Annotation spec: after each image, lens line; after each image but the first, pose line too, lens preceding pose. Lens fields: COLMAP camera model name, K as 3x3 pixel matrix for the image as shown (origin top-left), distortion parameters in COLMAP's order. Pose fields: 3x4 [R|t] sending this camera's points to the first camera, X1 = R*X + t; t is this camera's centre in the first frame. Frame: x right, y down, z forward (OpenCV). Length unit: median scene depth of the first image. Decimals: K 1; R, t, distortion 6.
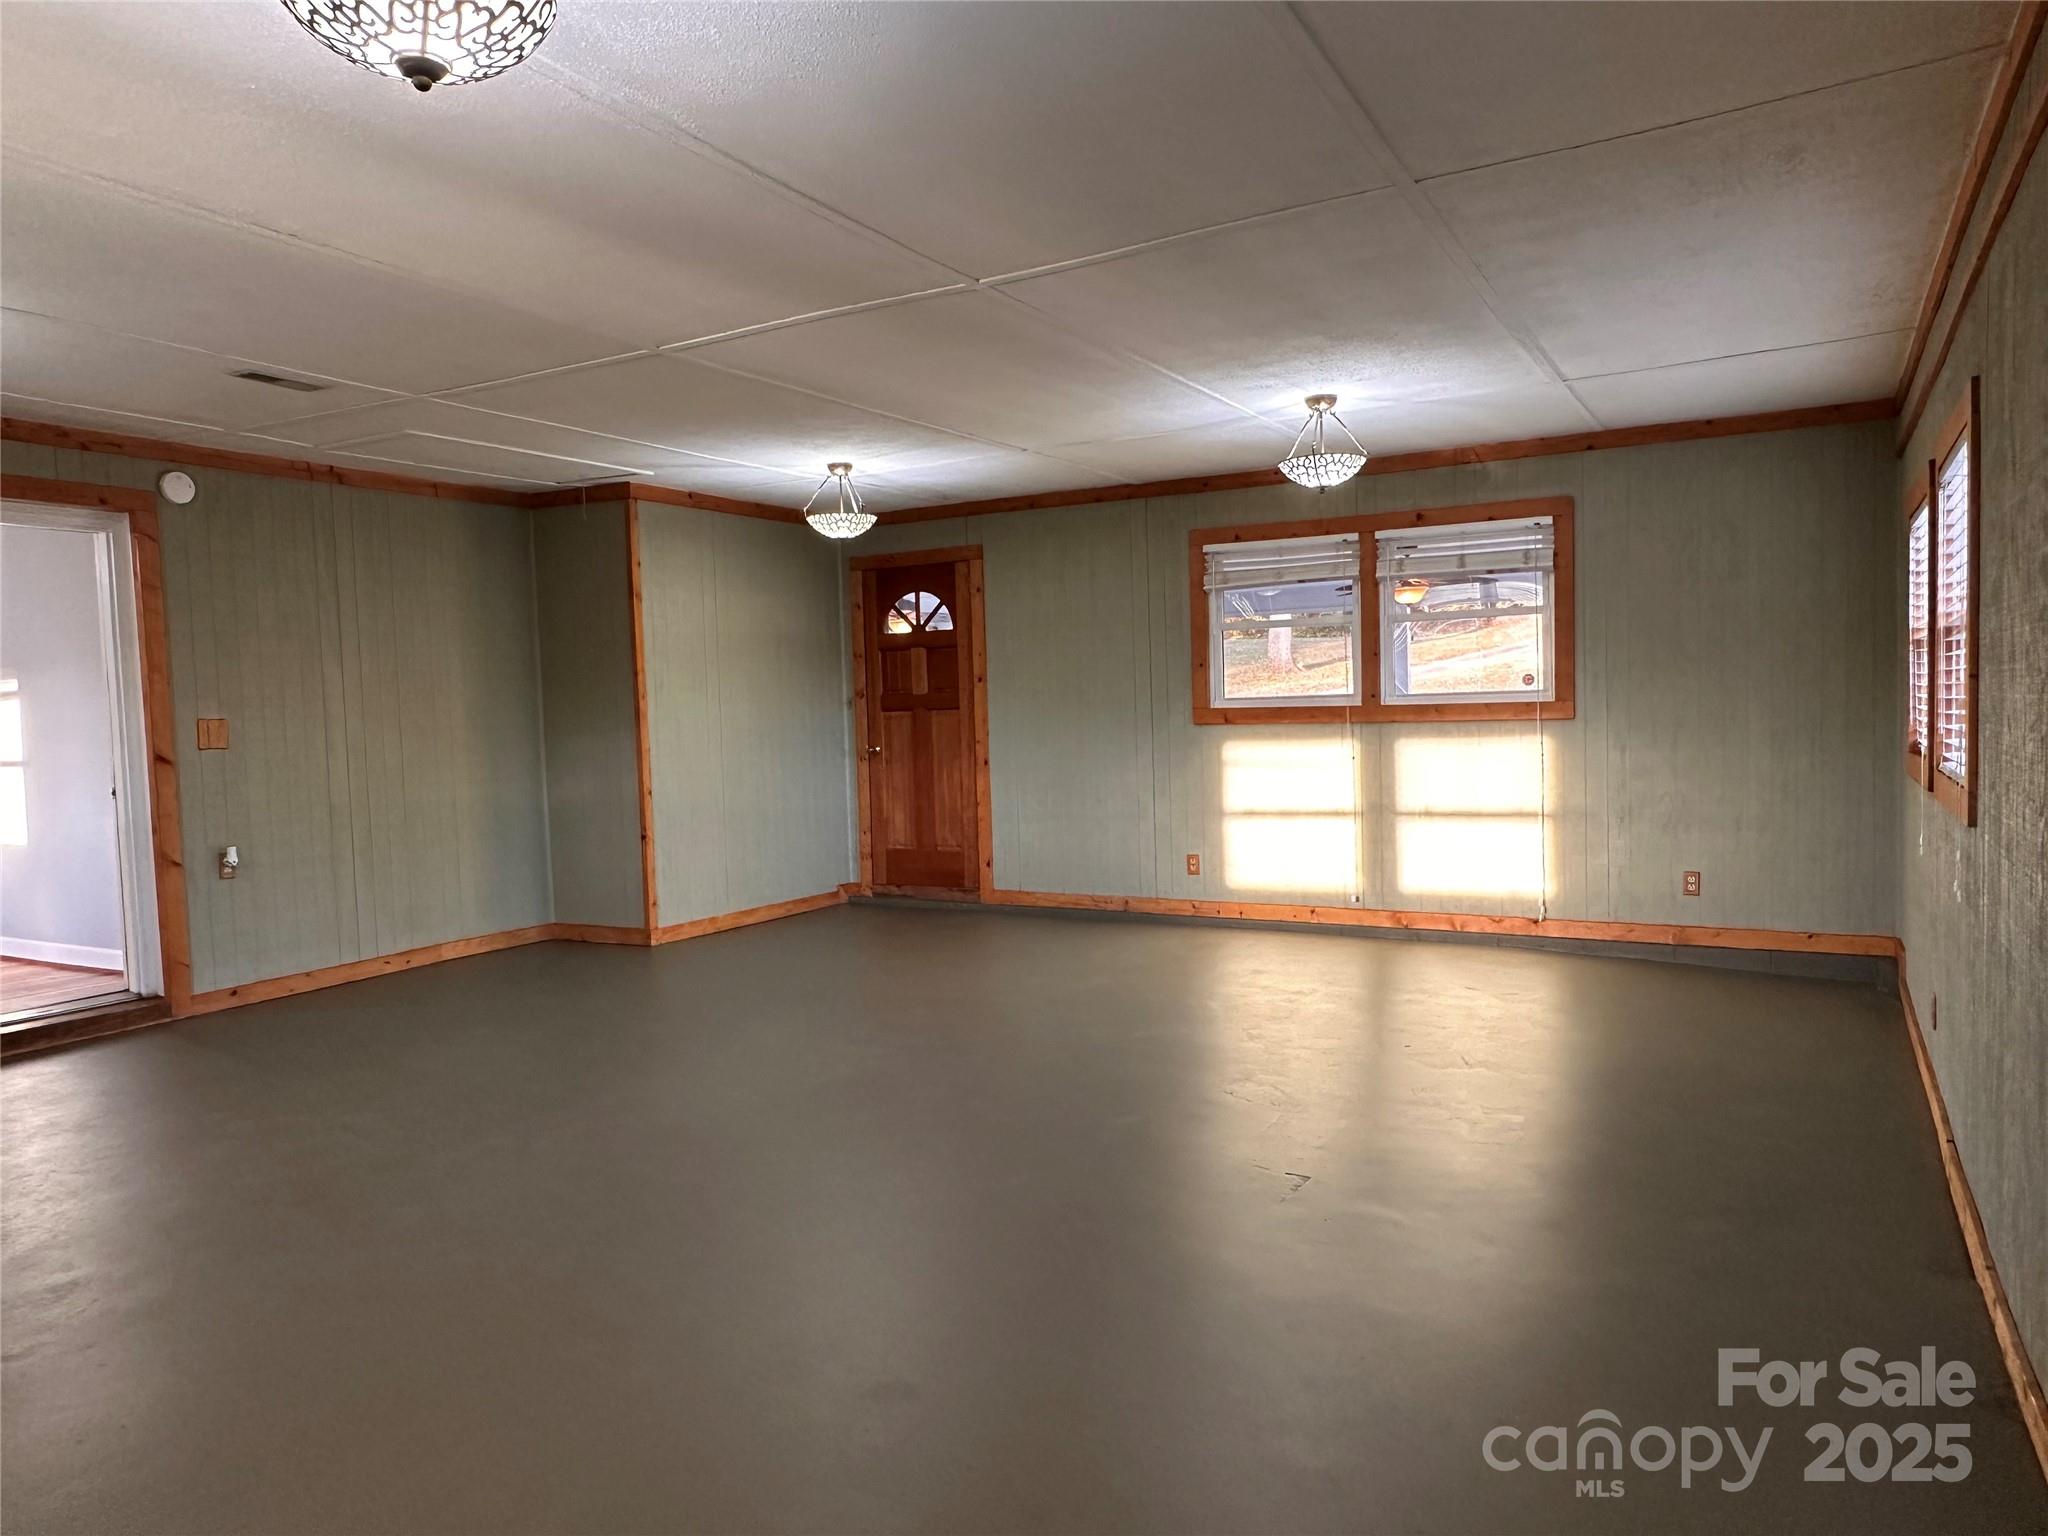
lens RADIAL K [[1338.6, 0, 1032.8], [0, 1338.6, 752.7], [0, 0, 1]] dist [0.005256, 0.000205]
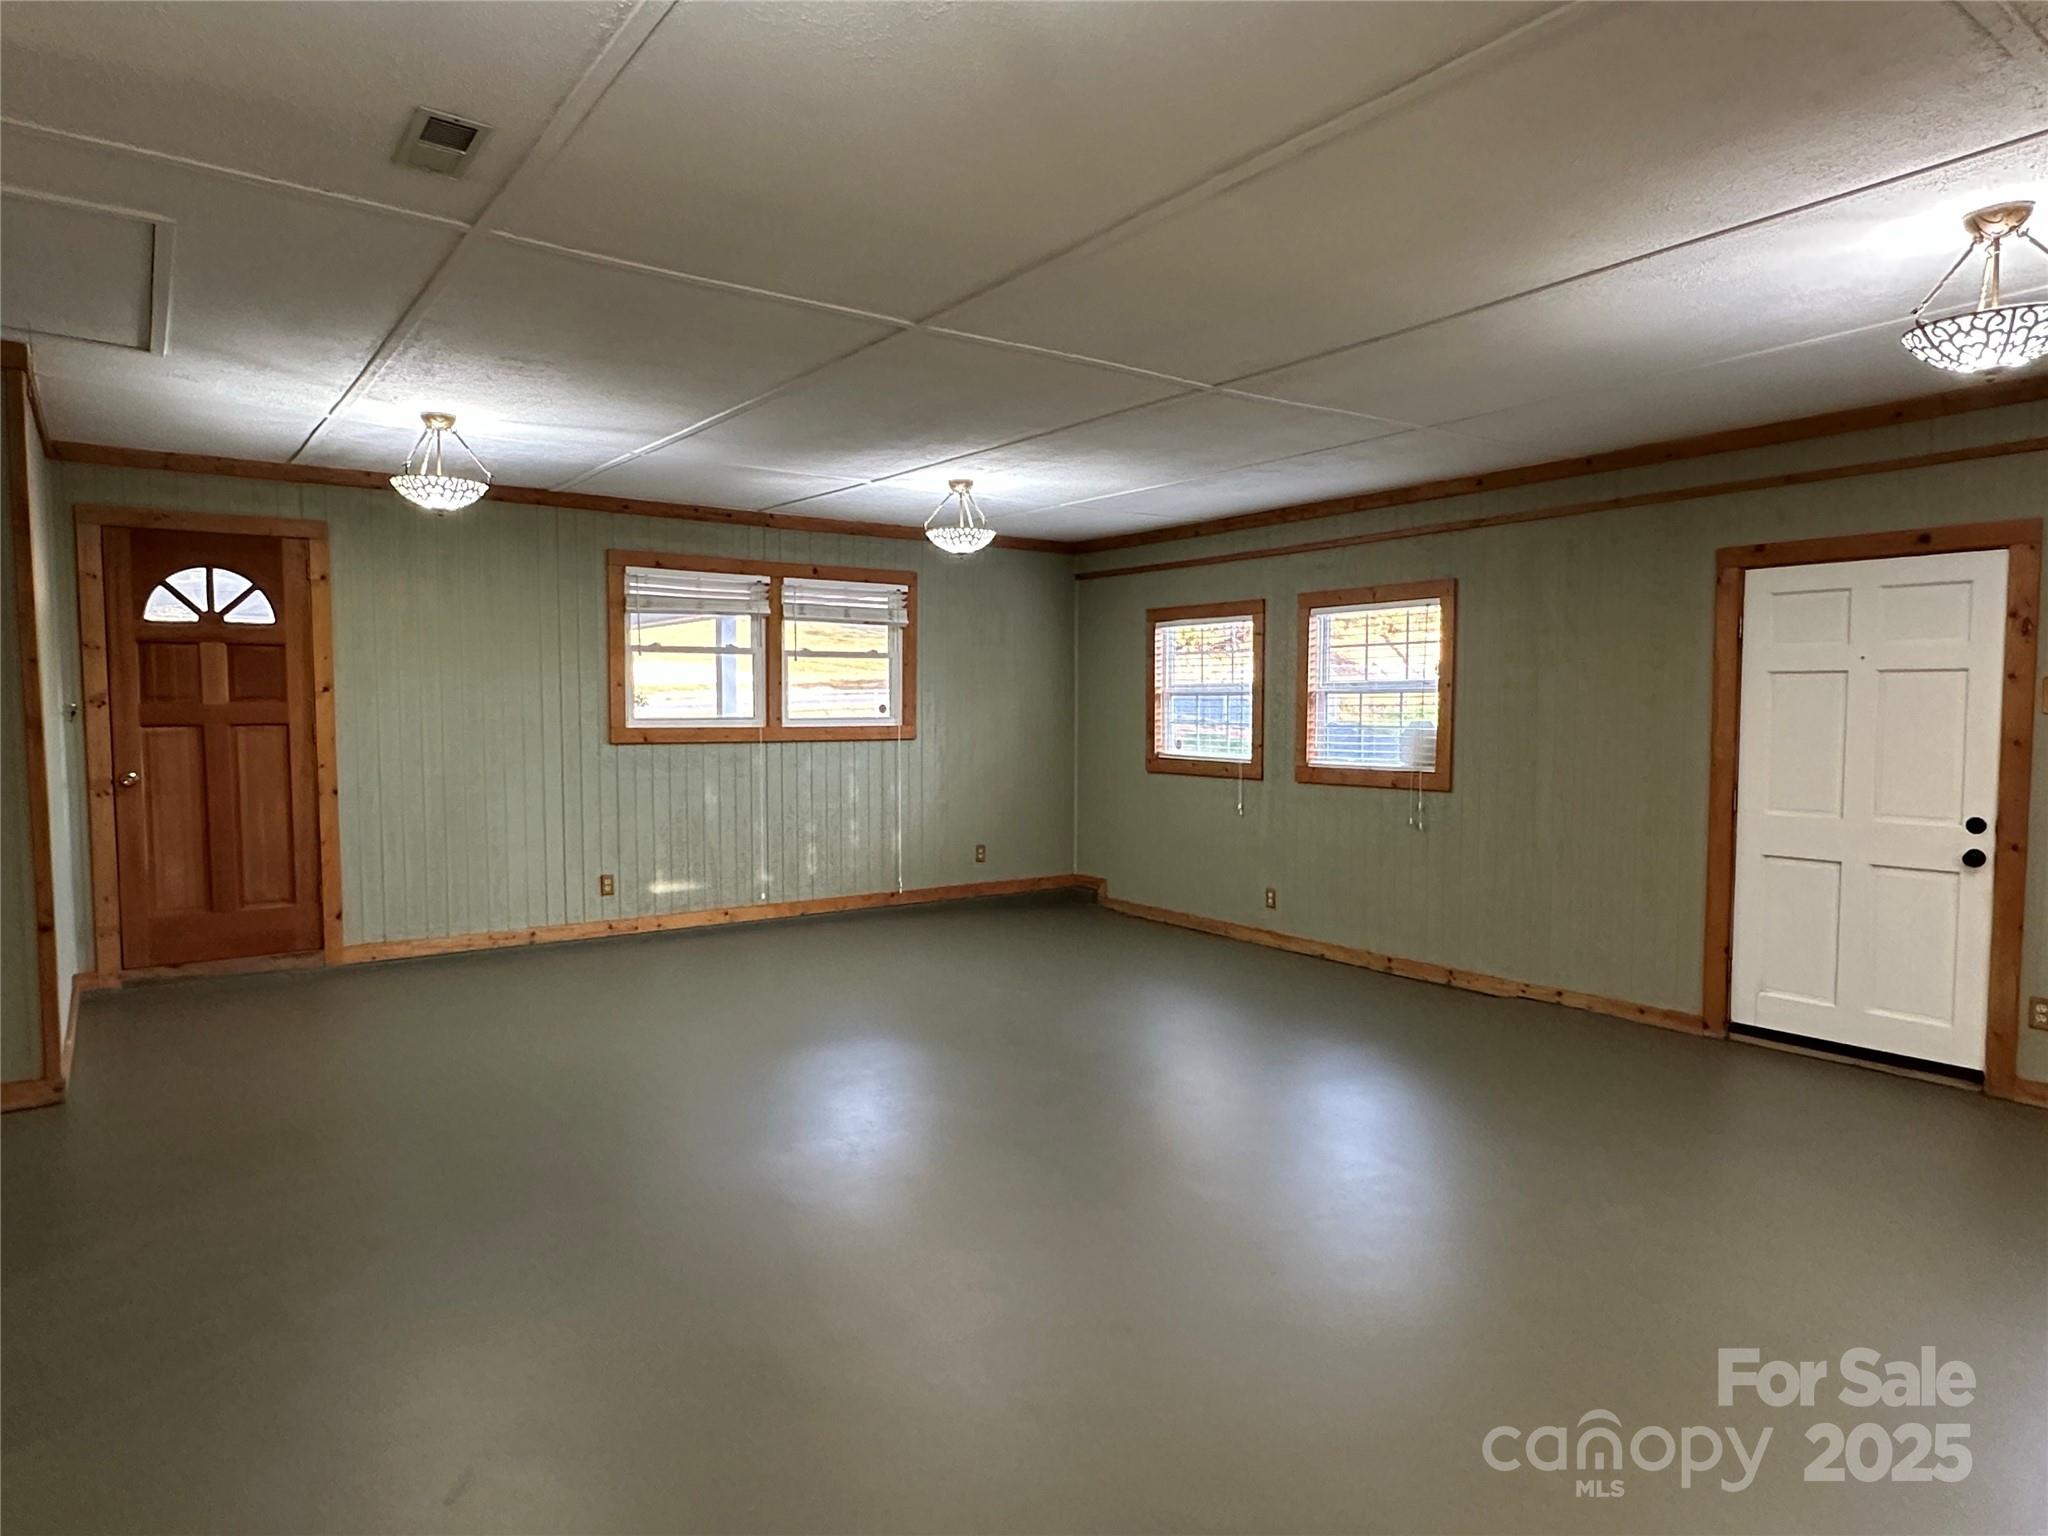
lens RADIAL K [[1269.3, 0, 1019.4], [0, 1269.3, 774.9], [0, 0, 1]] dist [-0.000278, -0.003313]
pose [[0.412859, -0.018107, 0.910615, -0.565077], [0.028976, 0.999557, 0.006739, 0.004038], [-0.910334, 0.023604, 0.413201, 0.305480]]
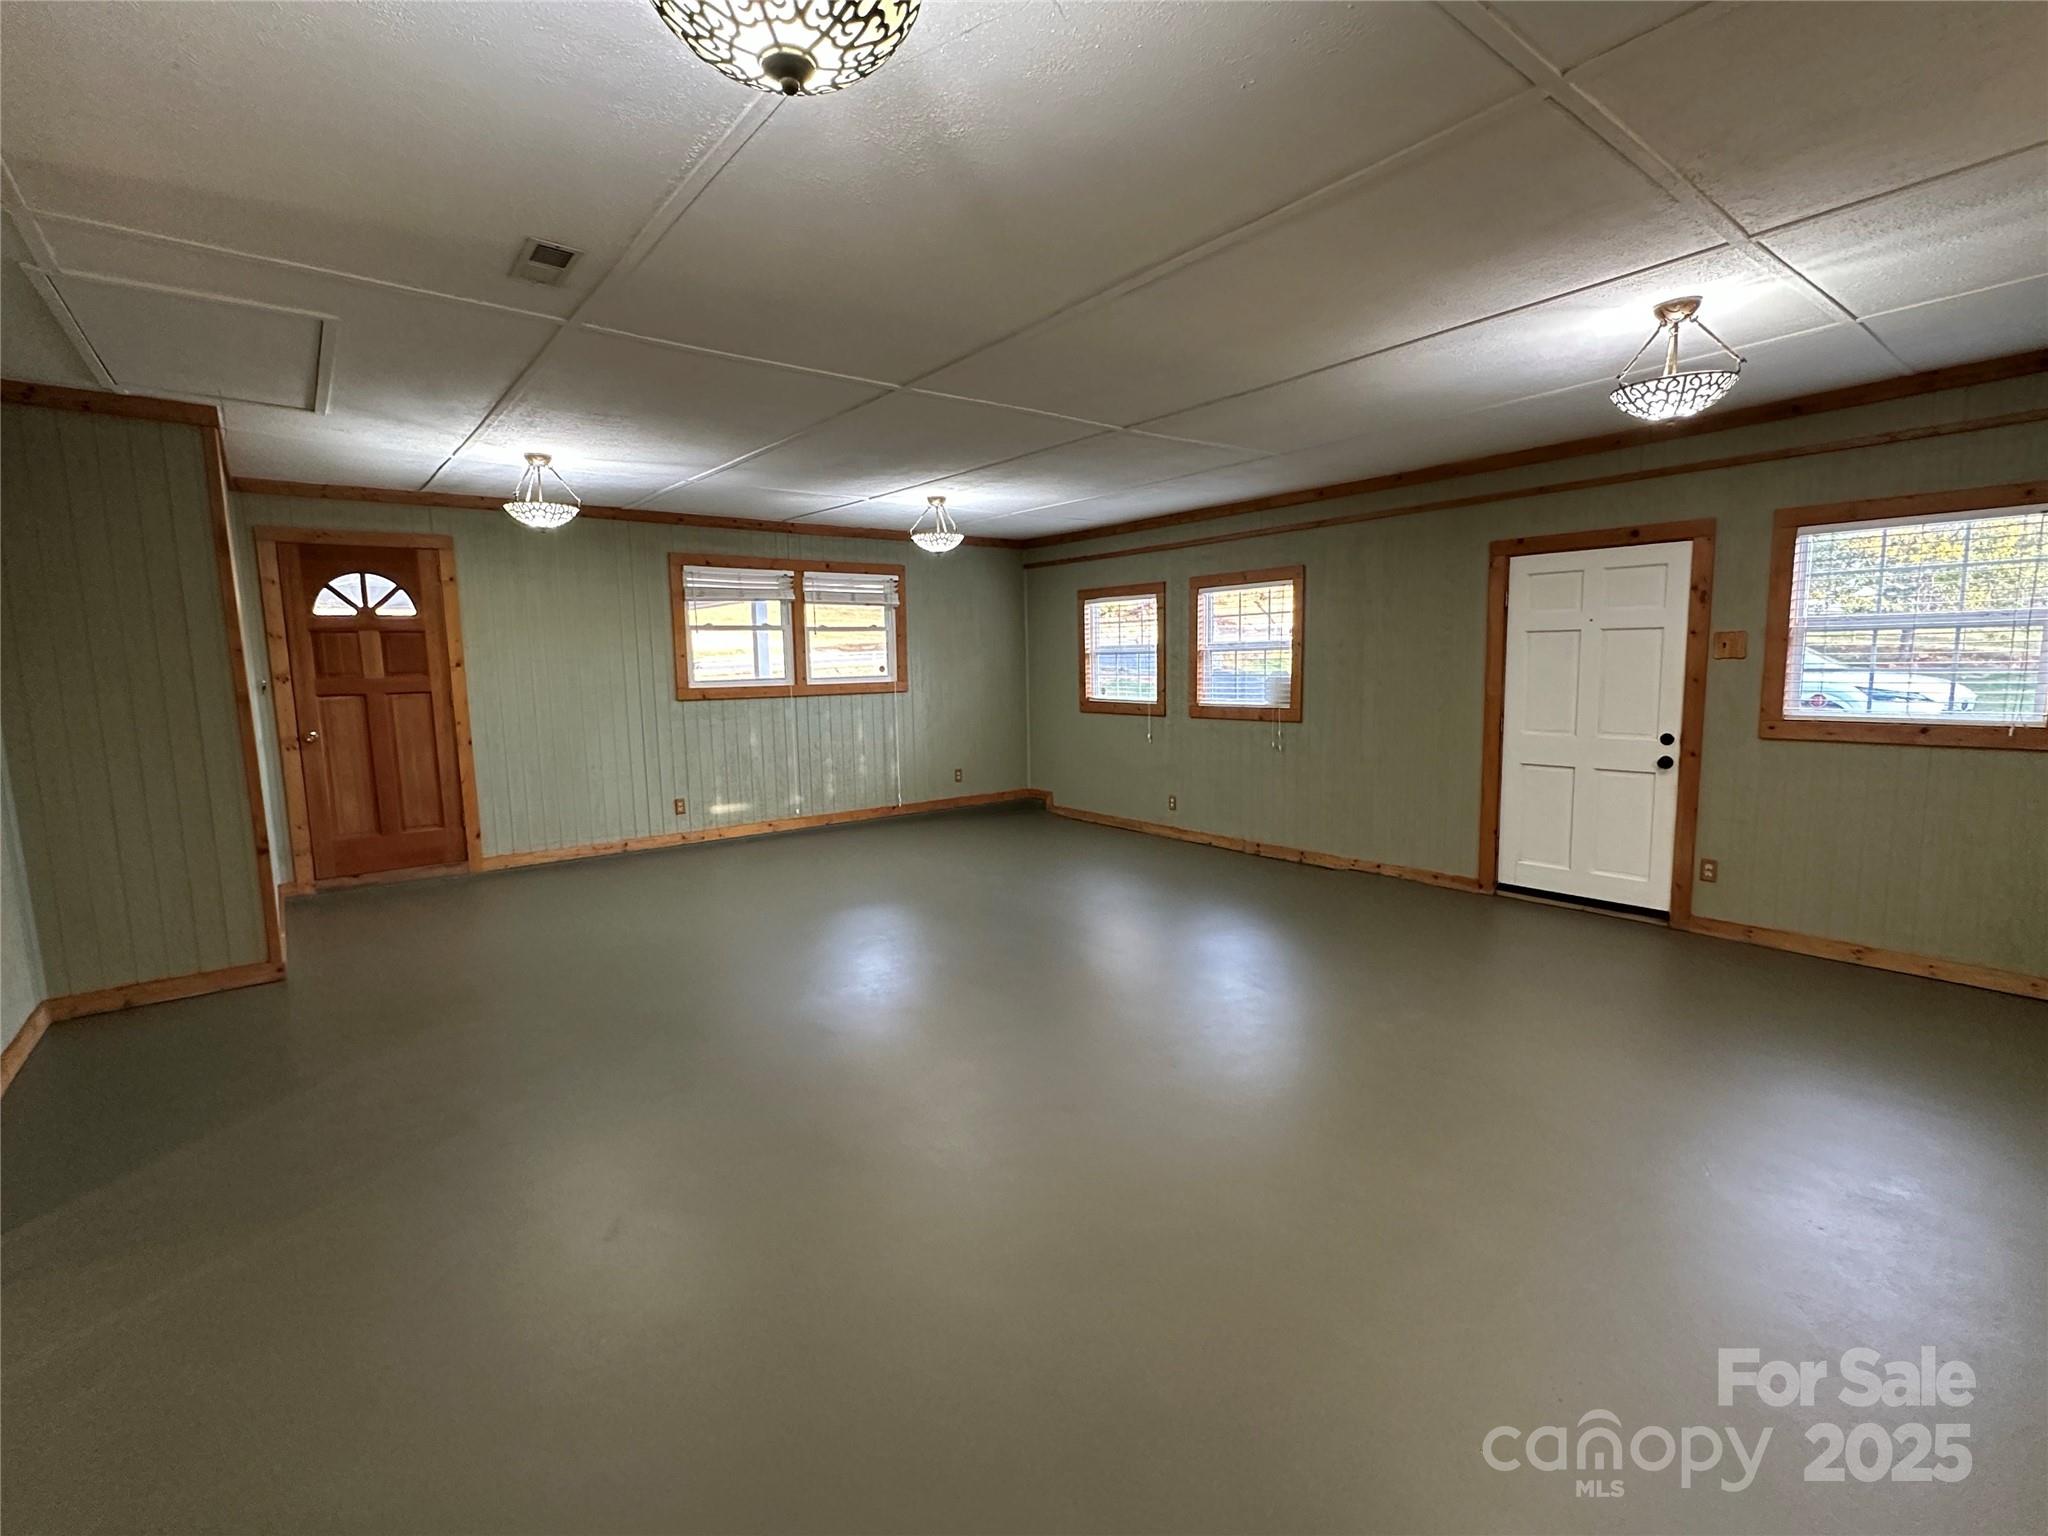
lens RADIAL K [[953.9, 0, 1019.1], [0, 953.9, 770.4], [0, 0, 1]] dist [-0.004131, 0.000823]
pose [[0.379652, -0.082331, 0.921459, -0.575449], [0.052948, 0.996333, 0.067206, 0.001954], [-0.923613, 0.023274, 0.382619, 0.301590]]
